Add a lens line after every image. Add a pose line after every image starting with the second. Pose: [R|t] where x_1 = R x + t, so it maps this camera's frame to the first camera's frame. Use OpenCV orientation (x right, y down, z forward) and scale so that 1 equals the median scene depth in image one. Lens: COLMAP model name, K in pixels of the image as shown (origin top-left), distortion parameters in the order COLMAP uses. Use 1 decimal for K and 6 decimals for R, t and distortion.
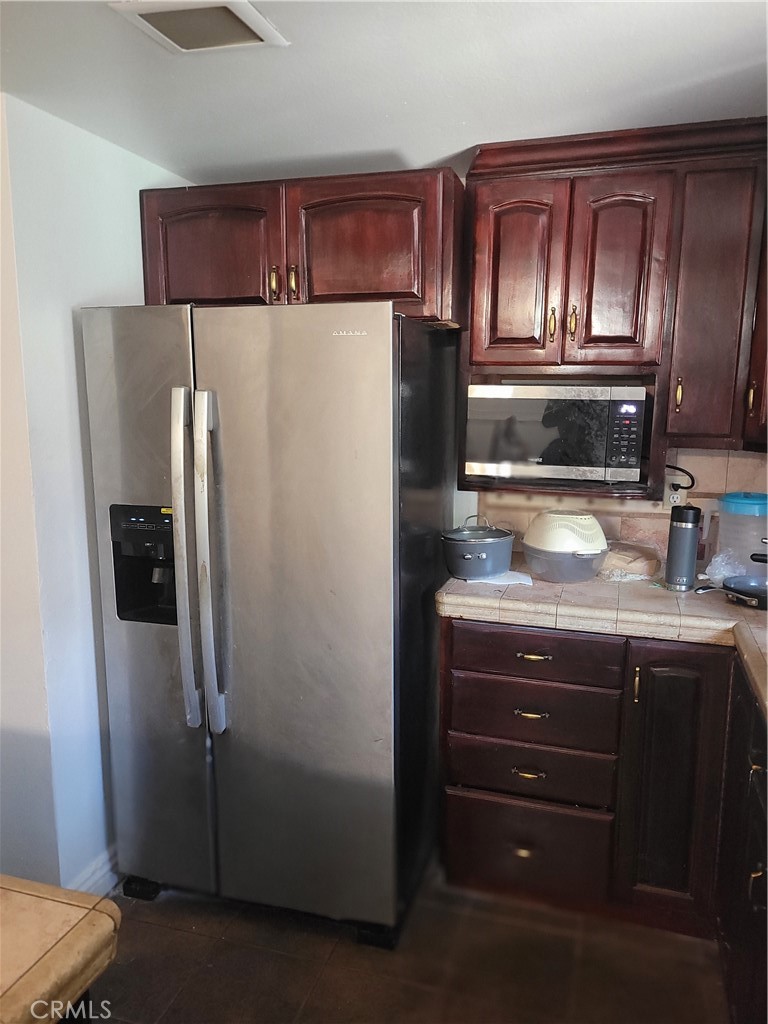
lens RADIAL K [[769.5, 0, 382.4], [0, 769.5, 507.8], [0, 0, 1]] dist [0.046018, -0.002455]
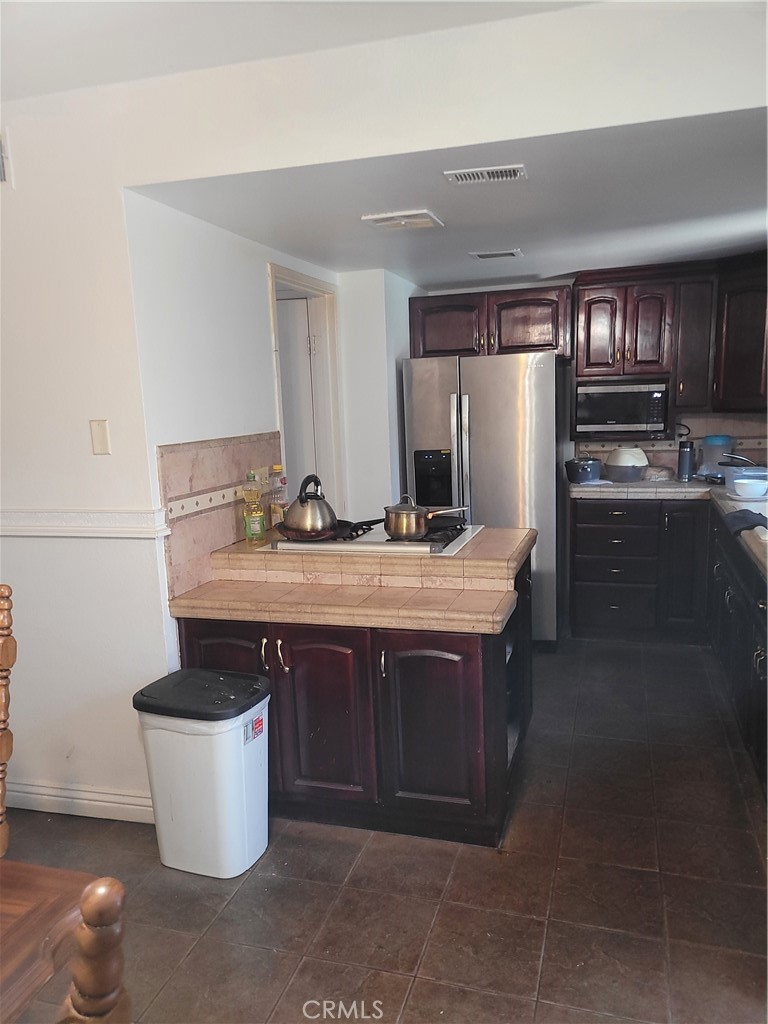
lens RADIAL K [[769.5, 0, 387.6], [0, 769.5, 521.4], [0, 0, 1]] dist [0.046018, -0.002455]
pose [[0.999191, -0.040174, 0.001670, -0.420560], [0.040163, 0.999176, 0.005782, 0.168927], [-0.001901, -0.005711, 0.999982, -1.077535]]
